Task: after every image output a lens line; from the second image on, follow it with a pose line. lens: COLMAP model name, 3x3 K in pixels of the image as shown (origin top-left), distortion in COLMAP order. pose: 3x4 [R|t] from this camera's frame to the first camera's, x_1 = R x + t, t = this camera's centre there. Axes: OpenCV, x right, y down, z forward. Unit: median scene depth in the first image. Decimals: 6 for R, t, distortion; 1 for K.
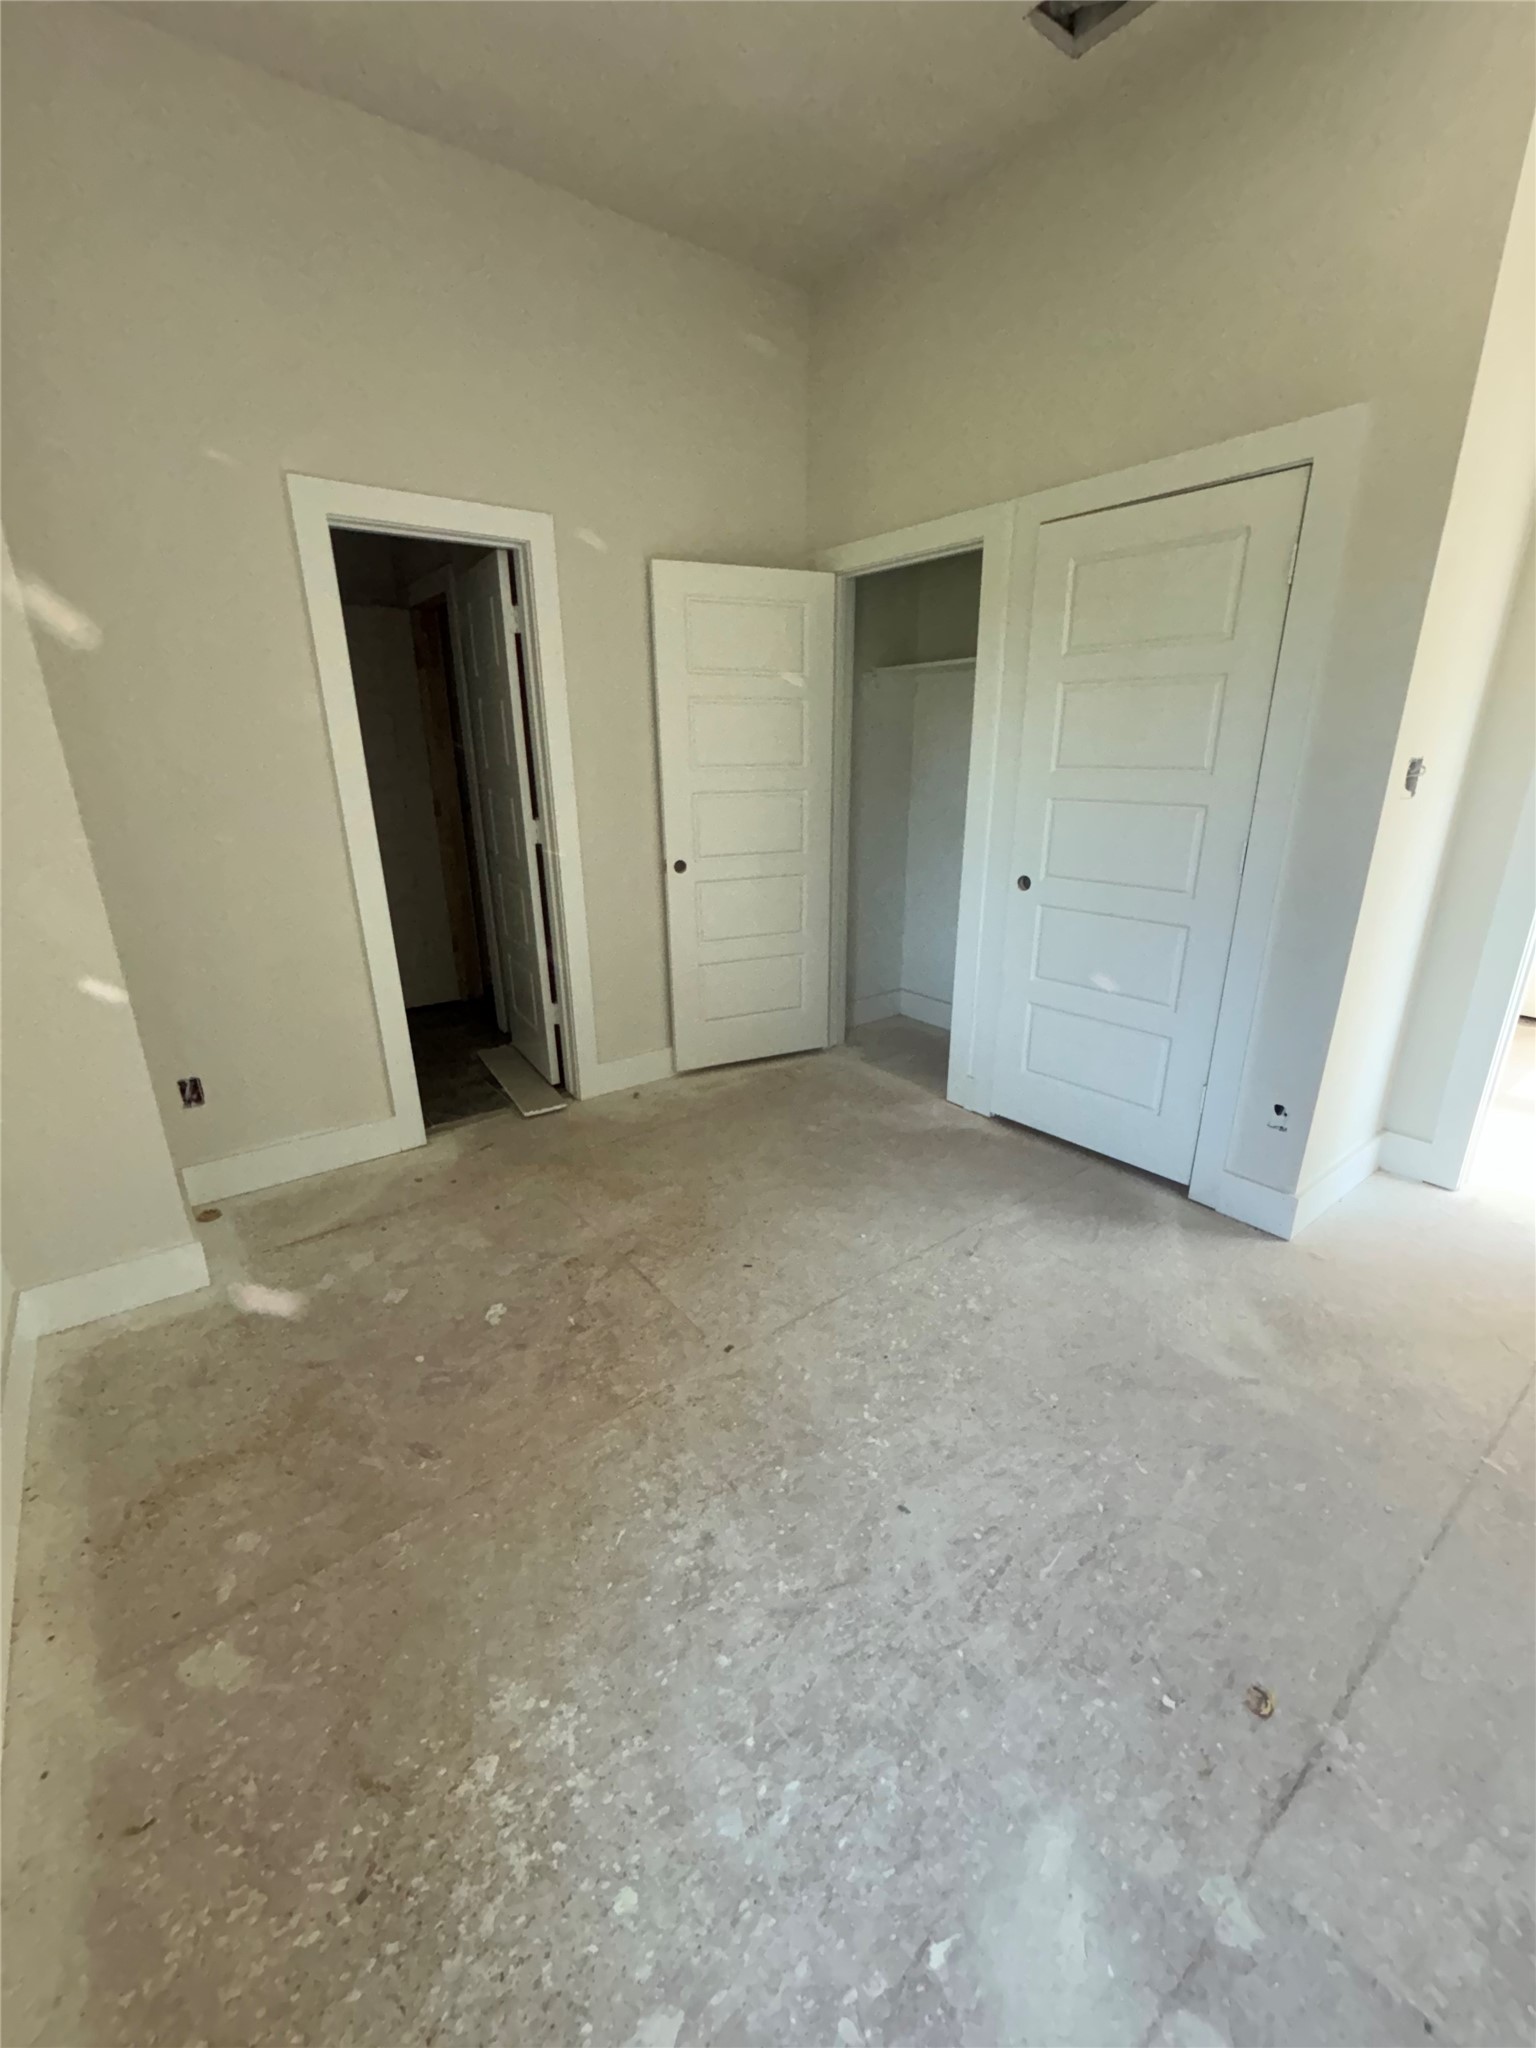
lens RADIAL K [[834.5, 0, 769.4], [0, 834.5, 1027.2], [0, 0, 1]] dist [-0.000310, 0.000798]
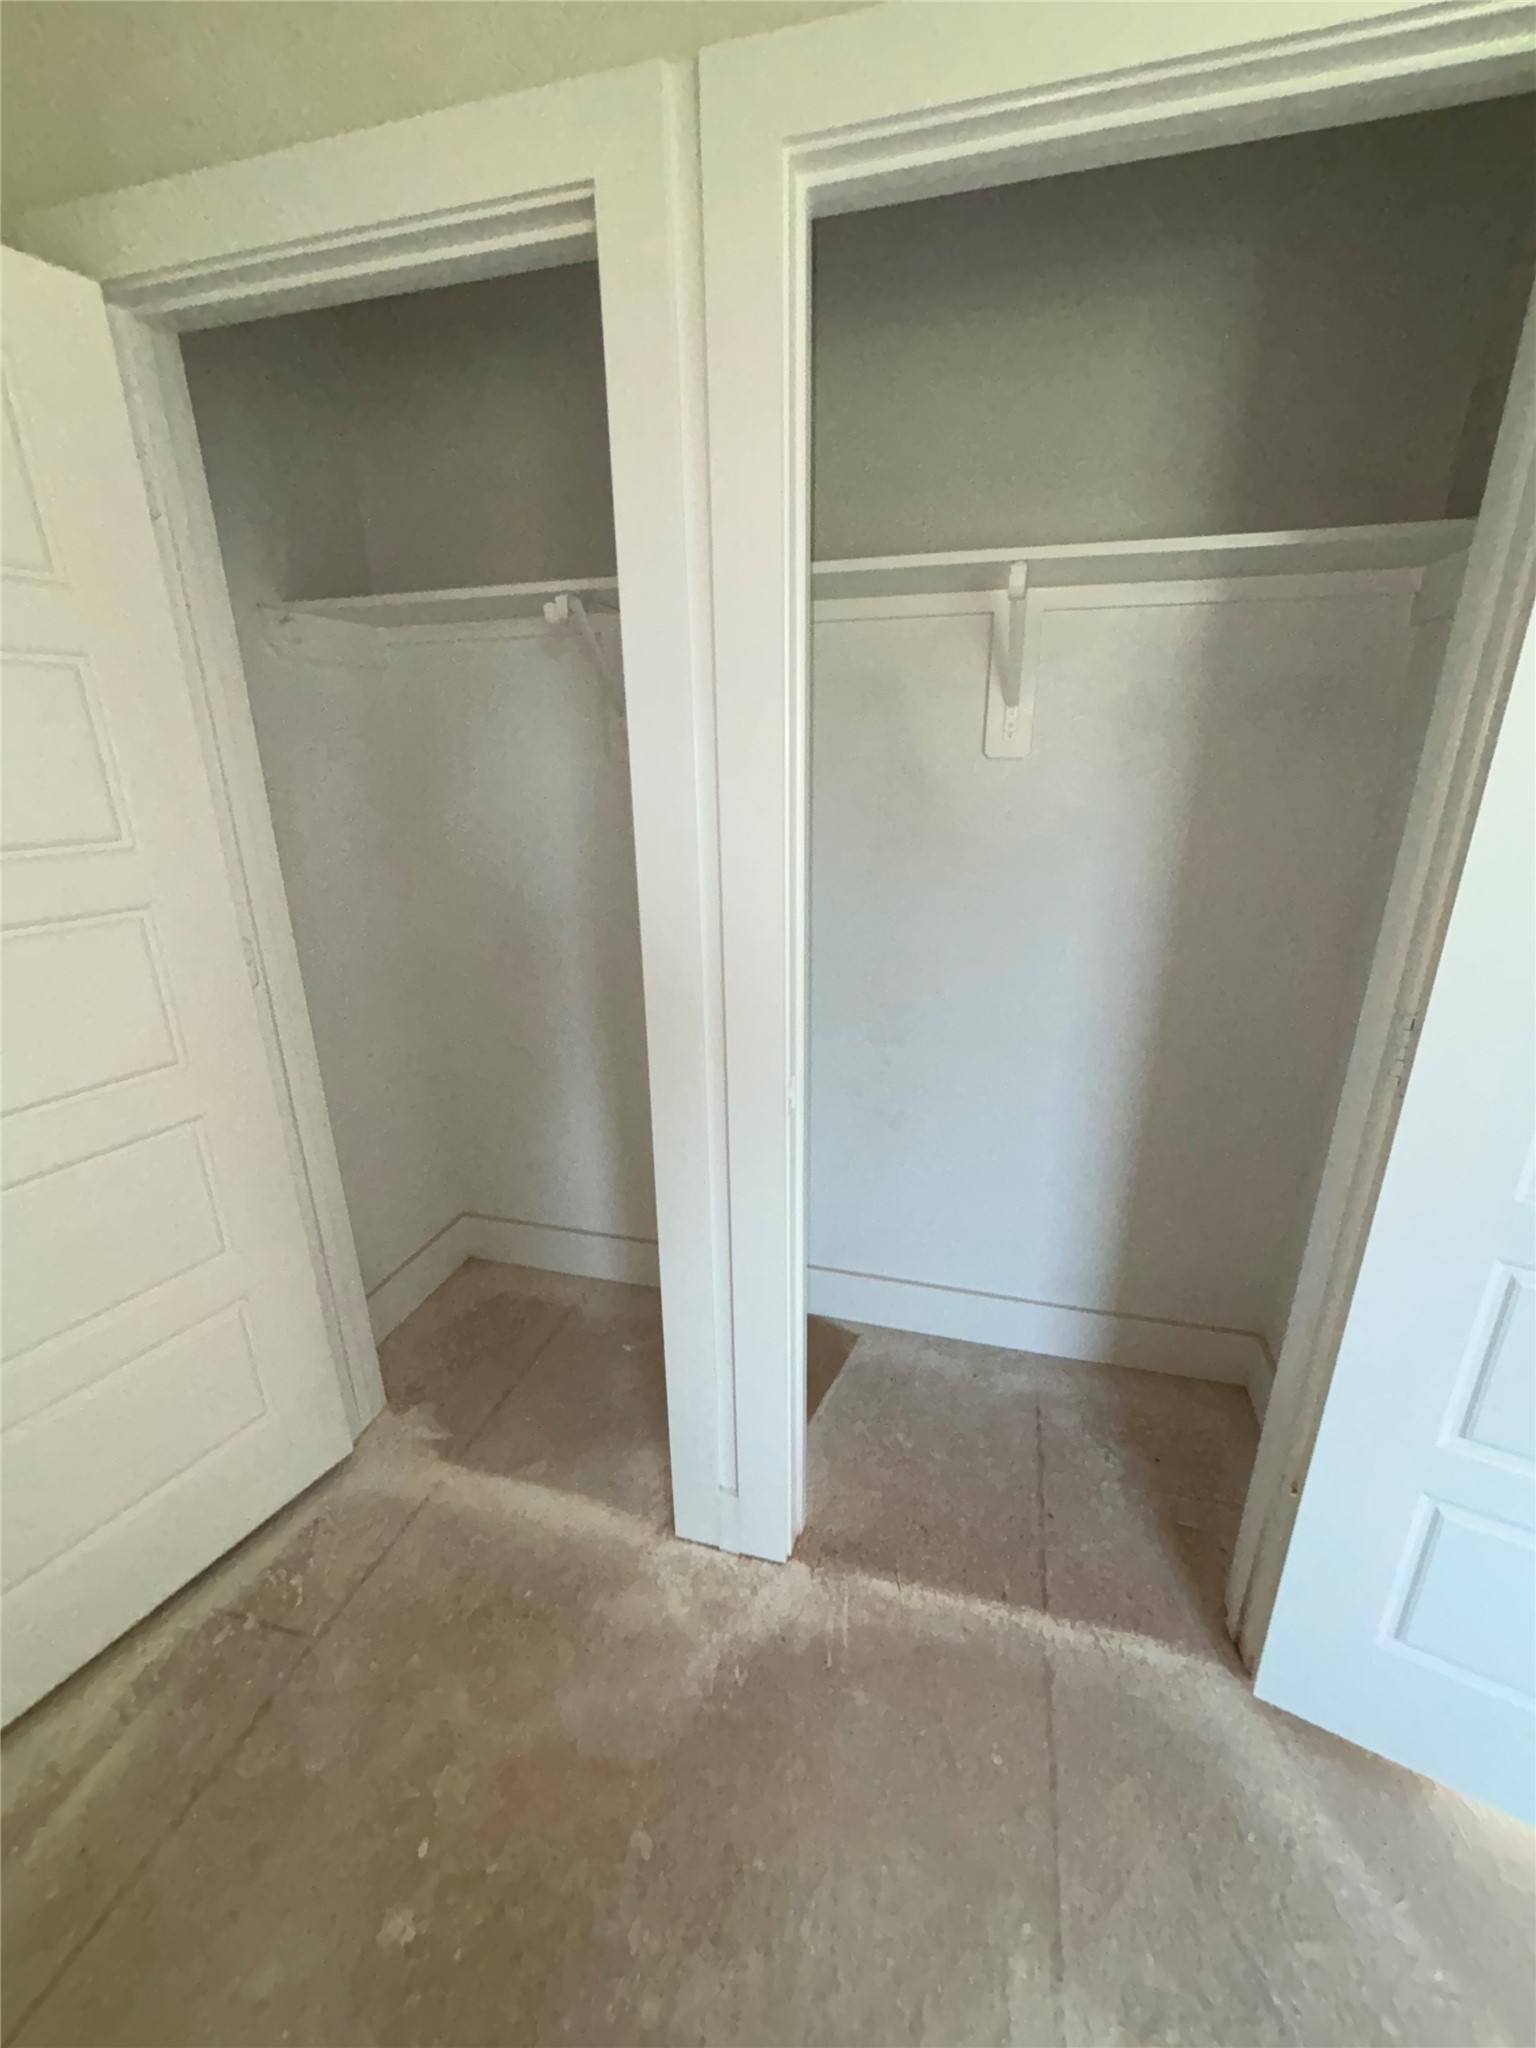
lens RADIAL K [[834.5, 0, 763.4], [0, 834.5, 1032.5], [0, 0, 1]] dist [-0.000310, 0.000798]
pose [[0.805650, -0.191412, 0.560615, 0.046600], [0.183360, 0.980460, 0.071256, -0.234892], [-0.563299, 0.045387, 0.825005, 0.603973]]
